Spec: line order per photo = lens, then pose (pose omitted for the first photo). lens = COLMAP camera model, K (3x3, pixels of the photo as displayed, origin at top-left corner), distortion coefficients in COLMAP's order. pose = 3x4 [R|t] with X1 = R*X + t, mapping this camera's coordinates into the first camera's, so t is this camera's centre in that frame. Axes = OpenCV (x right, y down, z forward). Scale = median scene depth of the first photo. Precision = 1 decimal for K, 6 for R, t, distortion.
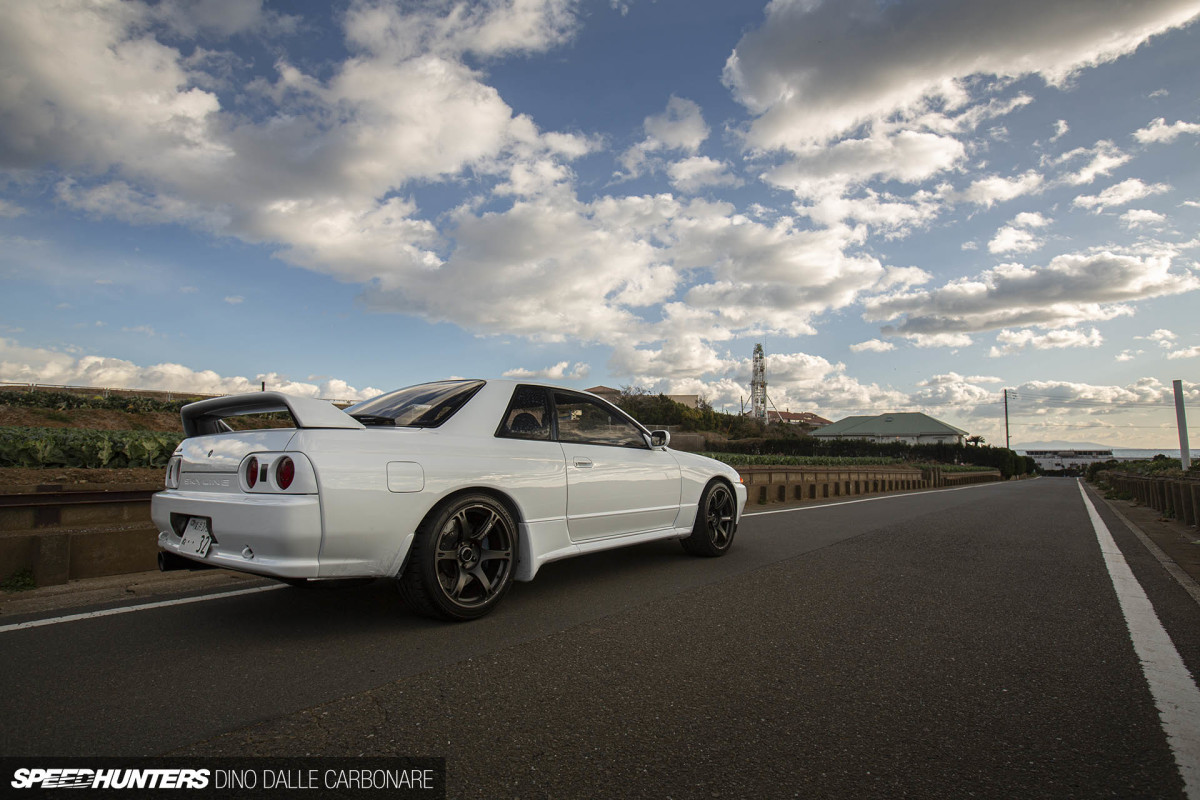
lens RADIAL K [[623.8, 0, 600.0], [0, 623.8, 400.0], [0, 0, 1]] dist [0.000233, -0.000079]
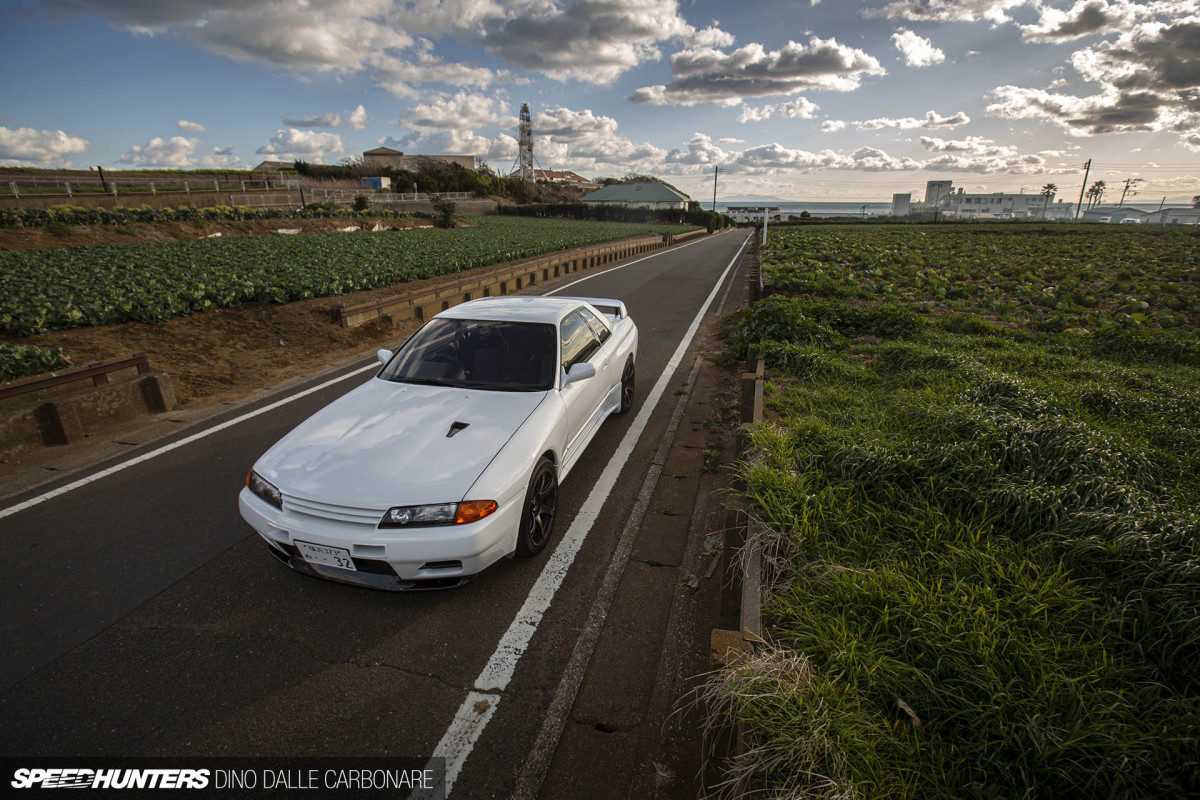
lens RADIAL K [[561.7, 0, 600.0], [0, 561.7, 400.0], [0, 0, 1]] dist [-0.001222, -0.000114]
pose [[0.927457, -0.127952, 0.351358, -0.081956], [-0.025058, 0.916256, 0.399809, -0.030647], [-0.373090, -0.379610, 0.846581, -0.136128]]
